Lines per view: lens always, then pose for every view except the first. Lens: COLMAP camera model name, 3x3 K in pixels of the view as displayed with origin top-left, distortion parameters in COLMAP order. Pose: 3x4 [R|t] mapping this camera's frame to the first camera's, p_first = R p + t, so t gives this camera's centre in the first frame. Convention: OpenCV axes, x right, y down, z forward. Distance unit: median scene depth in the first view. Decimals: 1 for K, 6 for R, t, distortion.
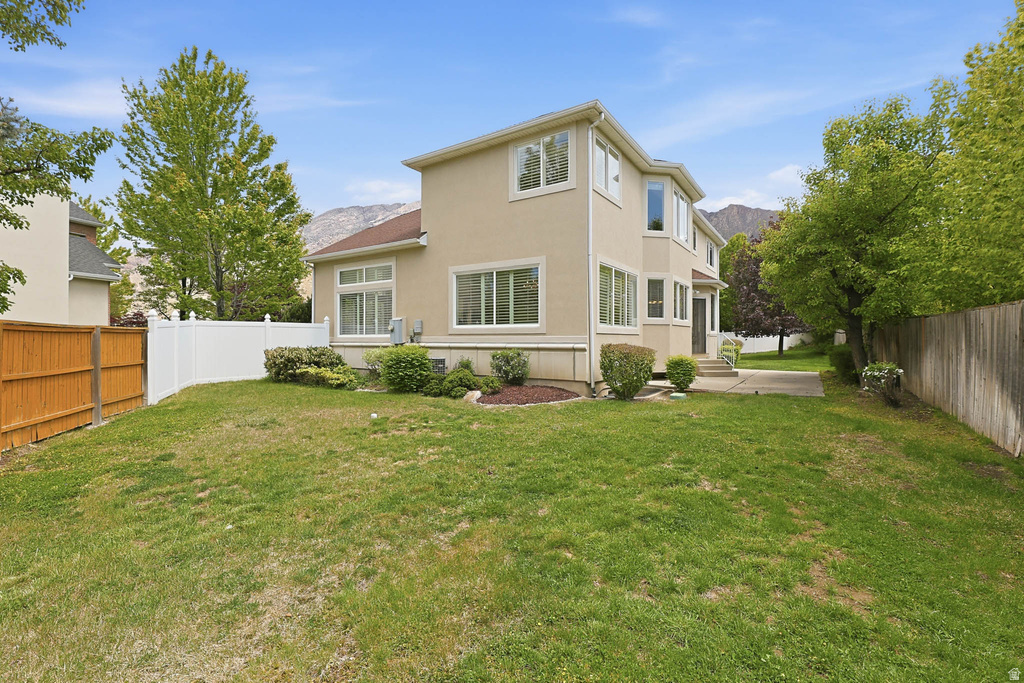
lens RADIAL K [[454.7, 0, 515.6], [0, 454.7, 334.2], [0, 0, 1]] dist [-0.000123, -0.000027]
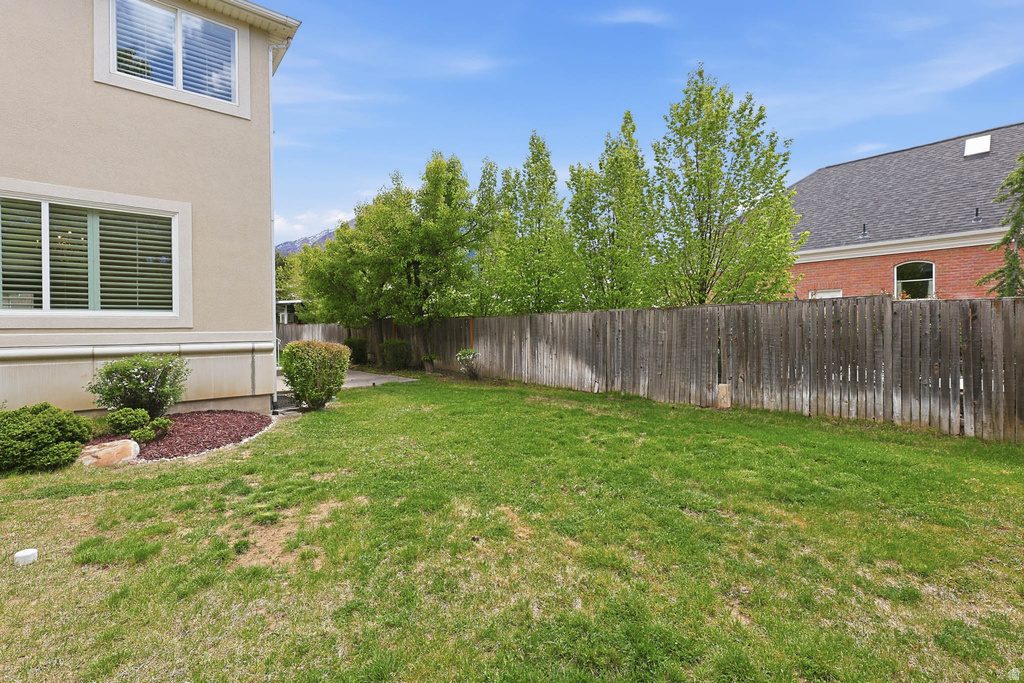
lens RADIAL K [[454.7, 0, 515.6], [0, 454.7, 334.2], [0, 0, 1]] dist [-0.000123, -0.000027]
pose [[0.278364, -0.010199, 0.960422, -0.411183], [0.004011, 0.999947, 0.009456, 0.002865], [-0.960467, 0.001220, 0.278390, 0.398934]]
